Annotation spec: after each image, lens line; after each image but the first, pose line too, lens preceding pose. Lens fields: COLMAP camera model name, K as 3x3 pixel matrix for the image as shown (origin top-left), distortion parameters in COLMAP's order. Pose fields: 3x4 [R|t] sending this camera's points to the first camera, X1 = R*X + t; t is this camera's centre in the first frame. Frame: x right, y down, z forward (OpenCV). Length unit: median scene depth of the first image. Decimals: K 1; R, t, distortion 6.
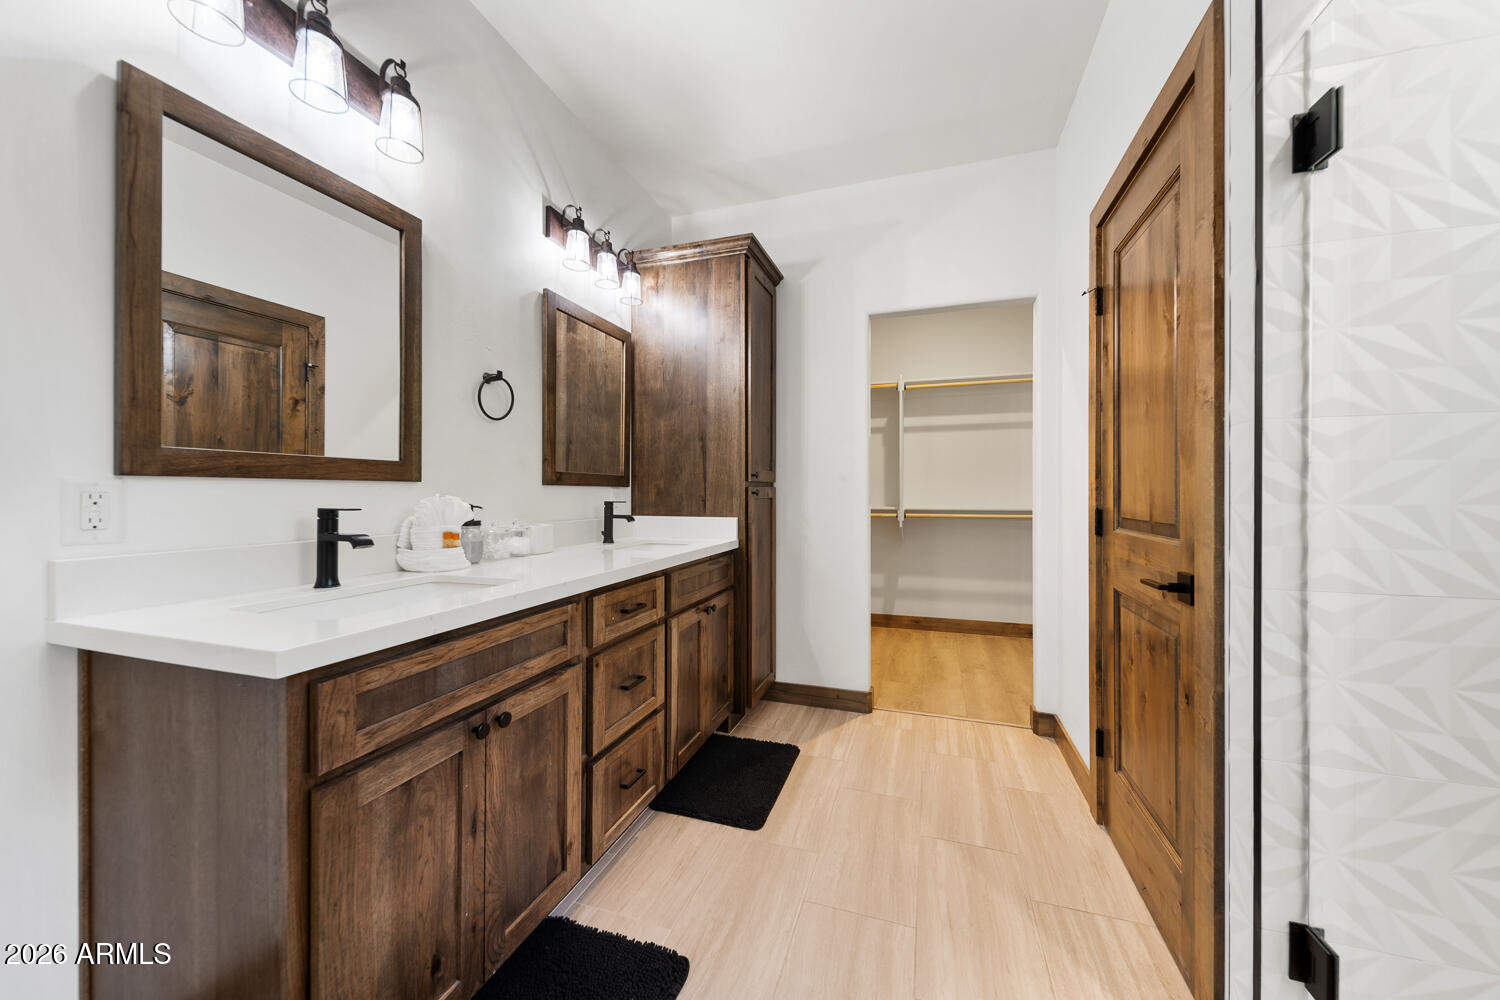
lens RADIAL K [[533.6, 0, 752.0], [0, 533.6, 490.8], [0, 0, 1]] dist [0.007308, -0.002191]
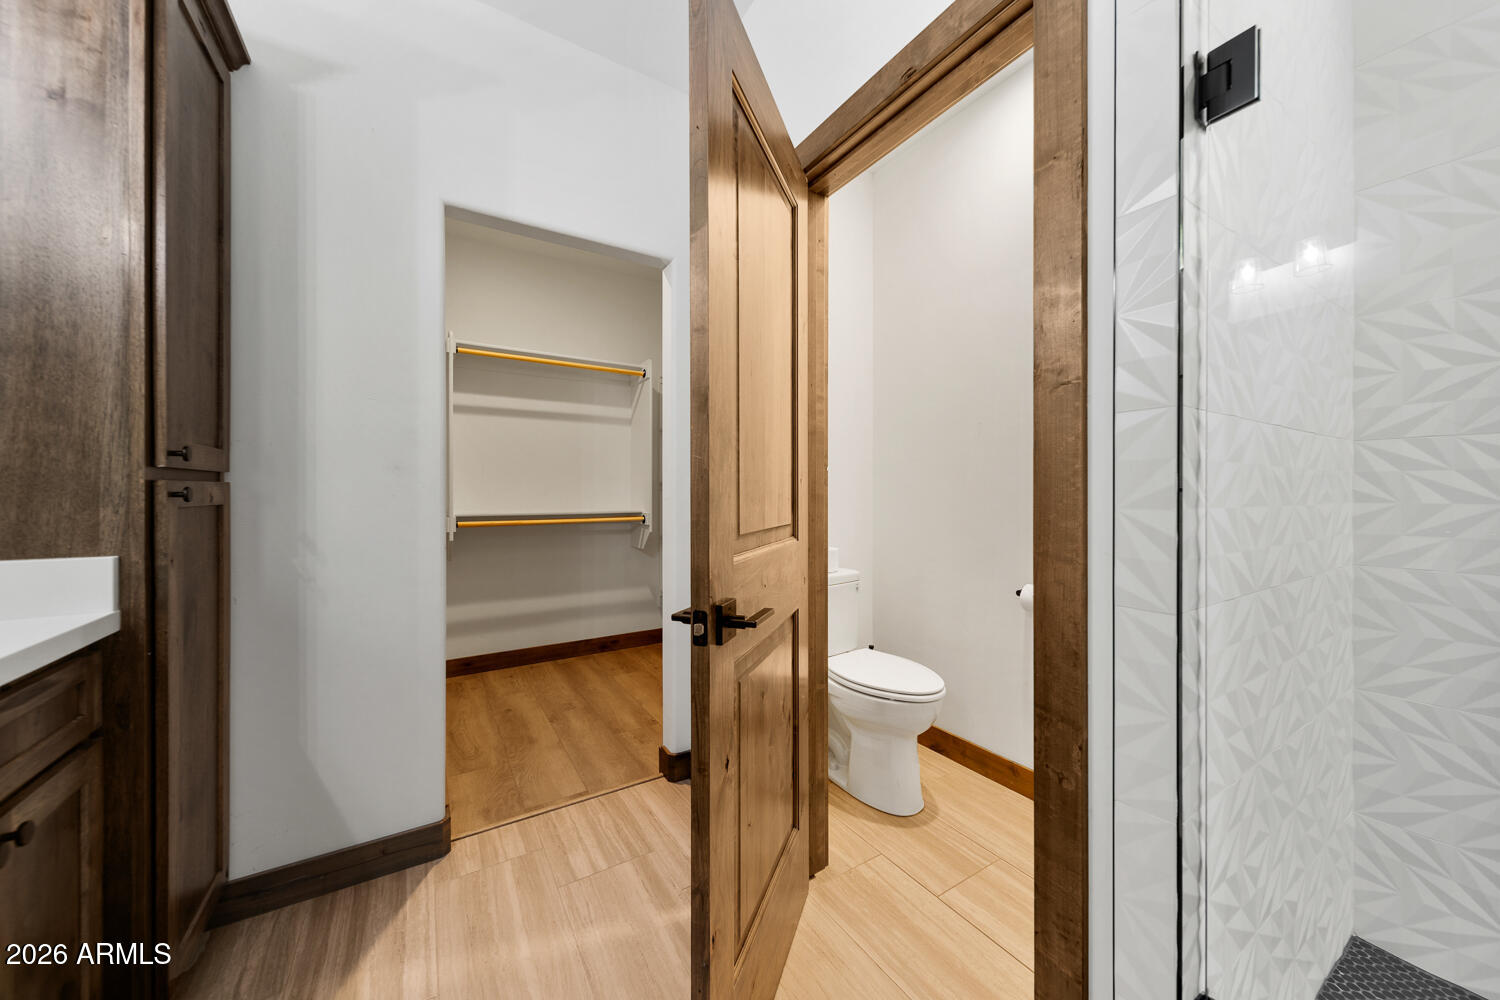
lens RADIAL K [[533.6, 0, 755.7], [0, 533.6, 492.3], [0, 0, 1]] dist [0.007308, -0.002191]
pose [[0.633057, 0.003162, 0.774099, -0.032174], [-0.006182, 0.999980, 0.000971, -0.001039], [-0.774080, -0.005400, 0.633064, 0.338626]]
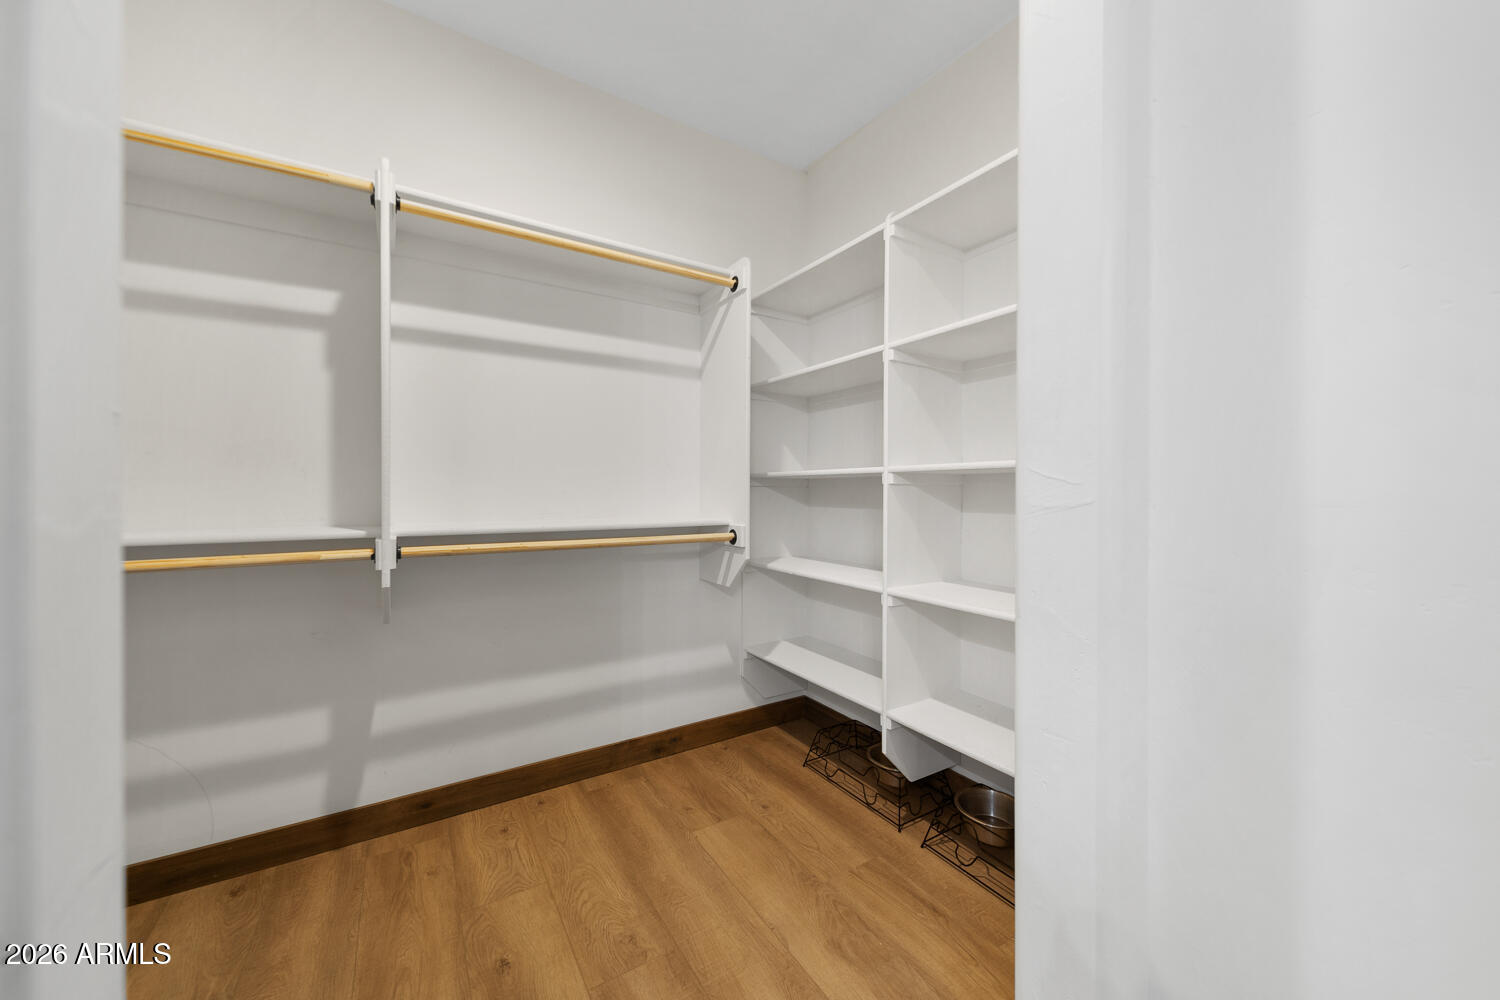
lens RADIAL K [[533.6, 0, 743.6], [0, 533.6, 492.1], [0, 0, 1]] dist [0.007308, -0.002191]
pose [[0.627727, -0.000412, 0.778433, 0.224074], [-0.003024, 0.999991, 0.002967, 0.002365], [-0.778428, -0.004217, 0.627720, 0.882123]]
